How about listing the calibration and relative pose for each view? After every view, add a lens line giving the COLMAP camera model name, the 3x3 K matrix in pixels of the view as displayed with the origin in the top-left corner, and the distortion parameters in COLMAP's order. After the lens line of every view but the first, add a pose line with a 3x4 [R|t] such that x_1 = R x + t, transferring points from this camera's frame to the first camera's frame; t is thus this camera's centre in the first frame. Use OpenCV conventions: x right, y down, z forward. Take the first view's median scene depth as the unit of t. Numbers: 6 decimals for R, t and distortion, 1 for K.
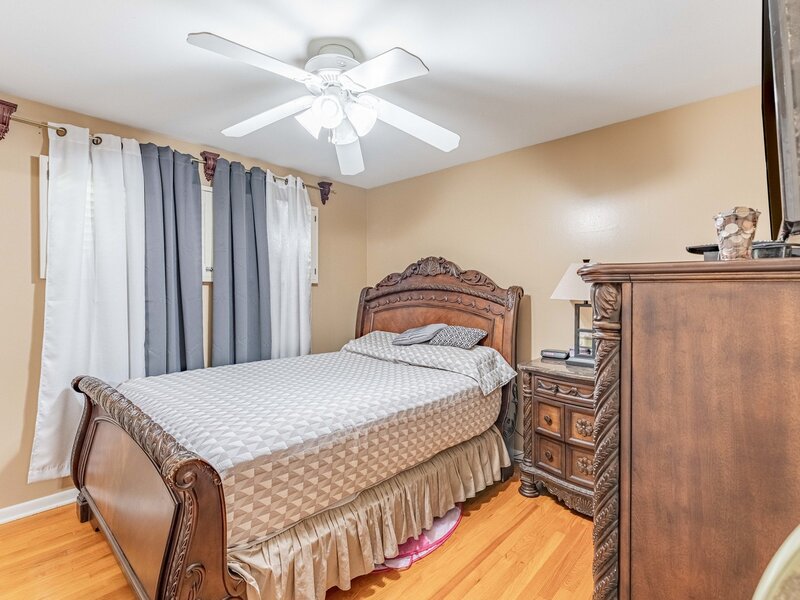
lens RADIAL K [[385.7, 0, 399.3], [0, 385.7, 295.5], [0, 0, 1]] dist [-0.000130, -0.000472]
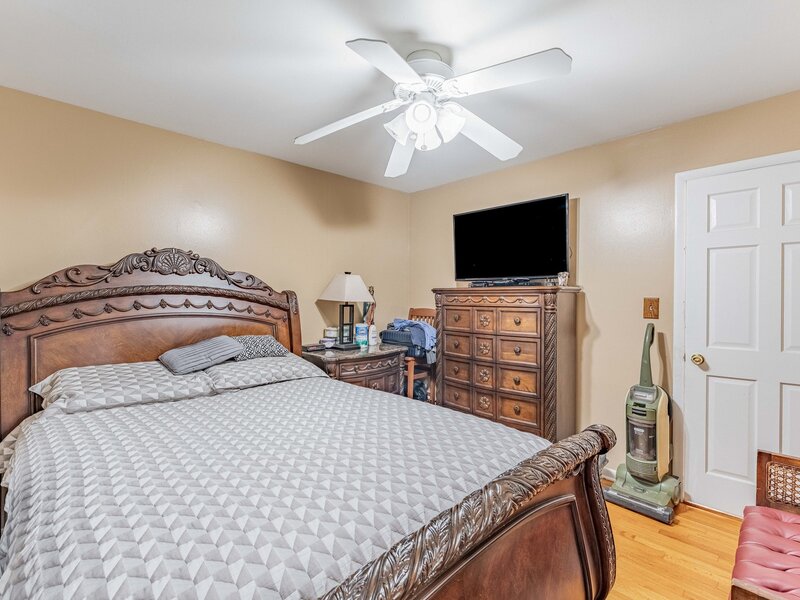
lens RADIAL K [[385.7, 0, 399.3], [0, 385.7, 295.5], [0, 0, 1]] dist [-0.000130, -0.000472]
pose [[0.043356, 0.007829, 0.999029, -0.695901], [0.018732, 0.999787, -0.008648, 0.004204], [-0.998884, 0.019089, 0.043200, 0.614872]]
